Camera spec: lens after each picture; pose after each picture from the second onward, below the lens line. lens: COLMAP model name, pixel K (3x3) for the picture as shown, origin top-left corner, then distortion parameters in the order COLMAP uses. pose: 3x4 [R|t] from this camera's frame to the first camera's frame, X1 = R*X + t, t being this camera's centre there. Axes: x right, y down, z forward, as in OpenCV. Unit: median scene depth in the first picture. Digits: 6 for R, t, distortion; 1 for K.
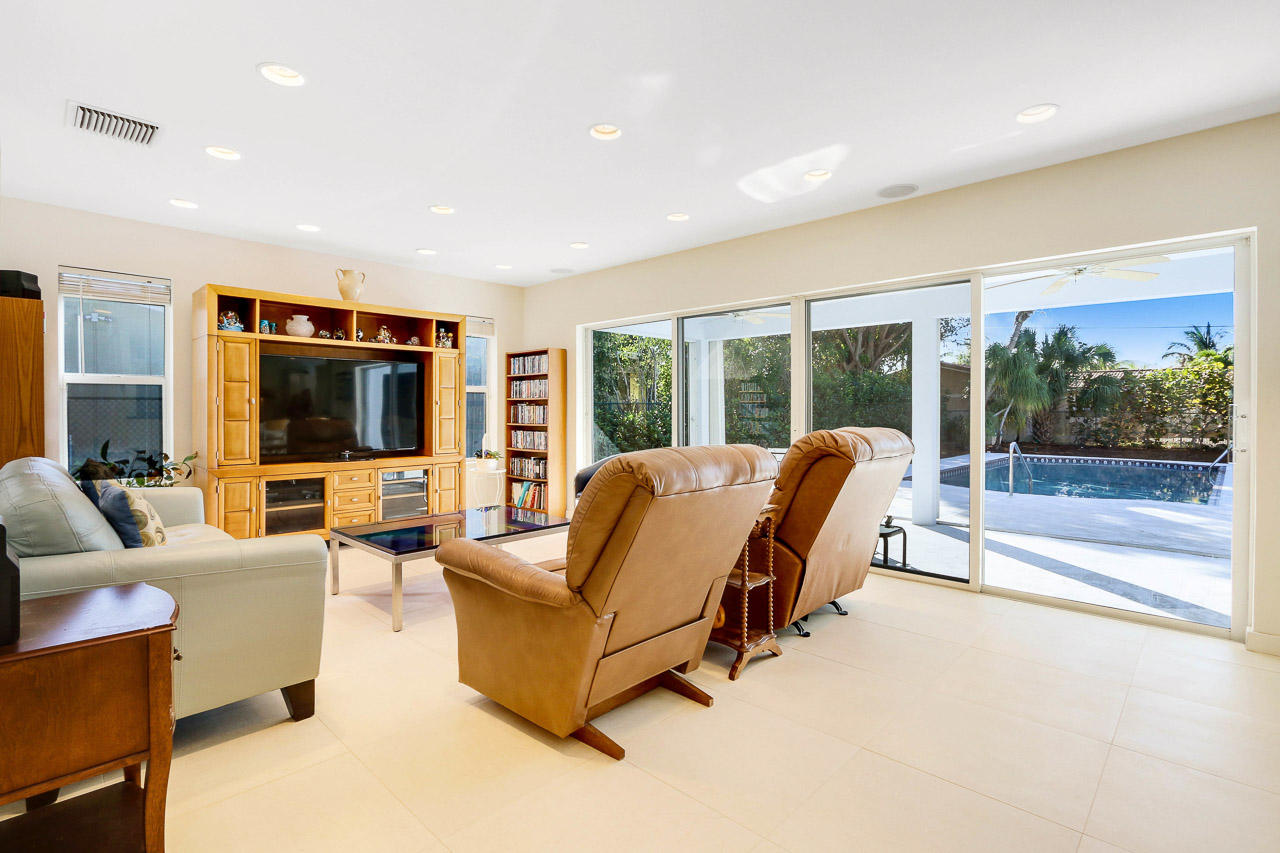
lens RADIAL K [[586.0, 0, 638.1], [0, 586.0, 417.3], [0, 0, 1]] dist [-0.013422, -0.000071]
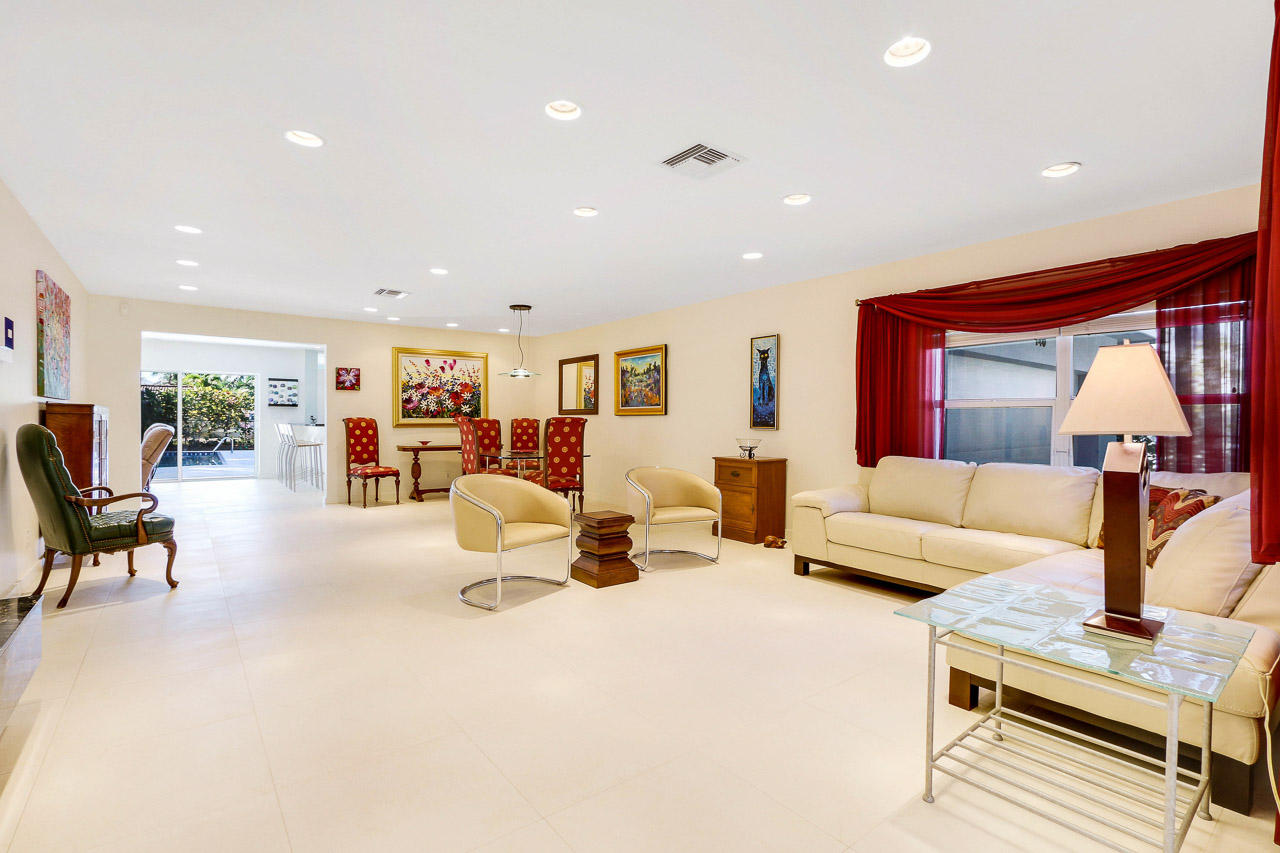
lens RADIAL K [[601.0, 0, 643.8], [0, 601.0, 425.9], [0, 0, 1]] dist [-0.015159, 0.001554]
pose [[0.133120, -0.011730, 0.991030, -0.355467], [0.006892, 0.999917, 0.010909, -0.001263], [-0.991076, 0.005378, 0.133190, -0.300789]]
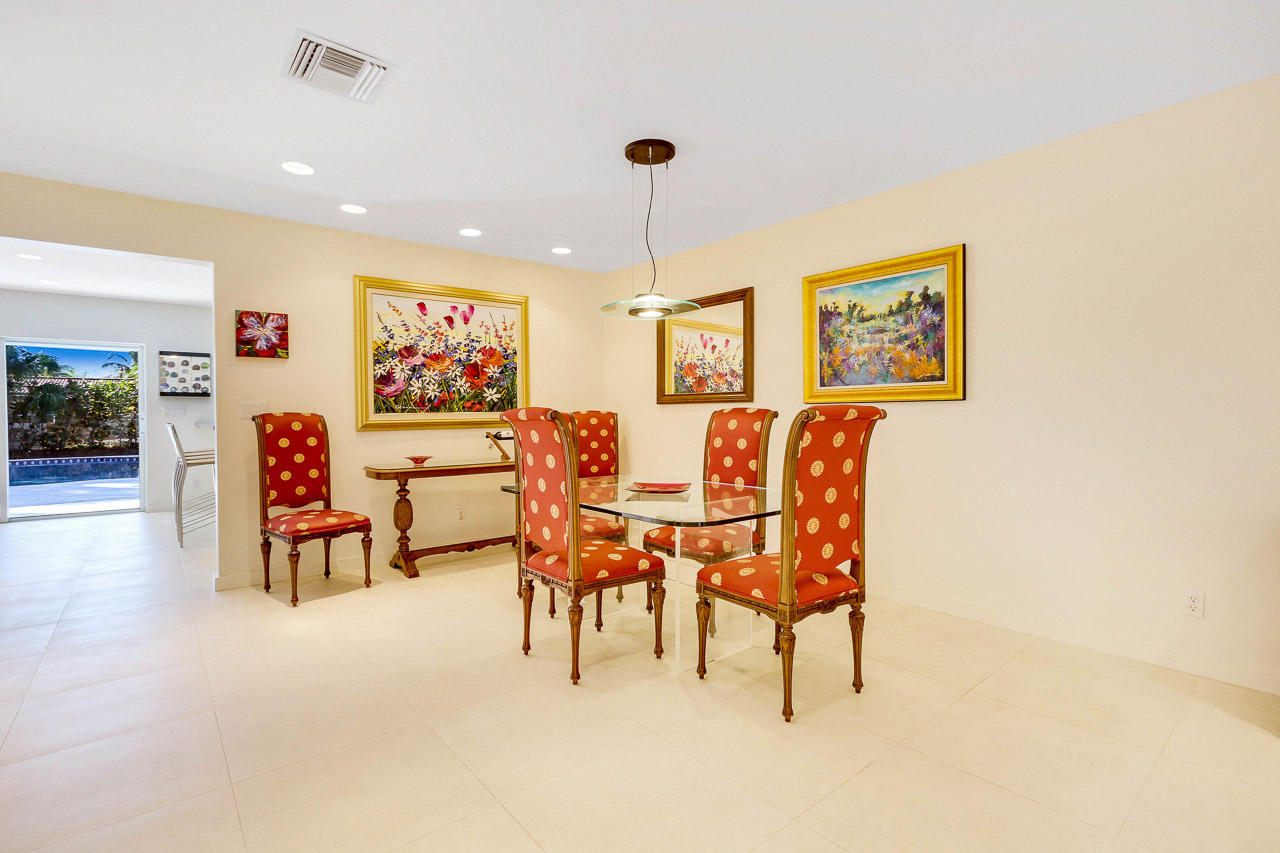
lens RADIAL K [[601.0, 0, 638.7], [0, 601.0, 417.7], [0, 0, 1]] dist [-0.015159, 0.001554]
pose [[0.102914, -0.012848, 0.994607, -0.184087], [0.017411, 0.999787, 0.011113, -0.002300], [-0.994538, 0.016173, 0.103116, -0.203788]]
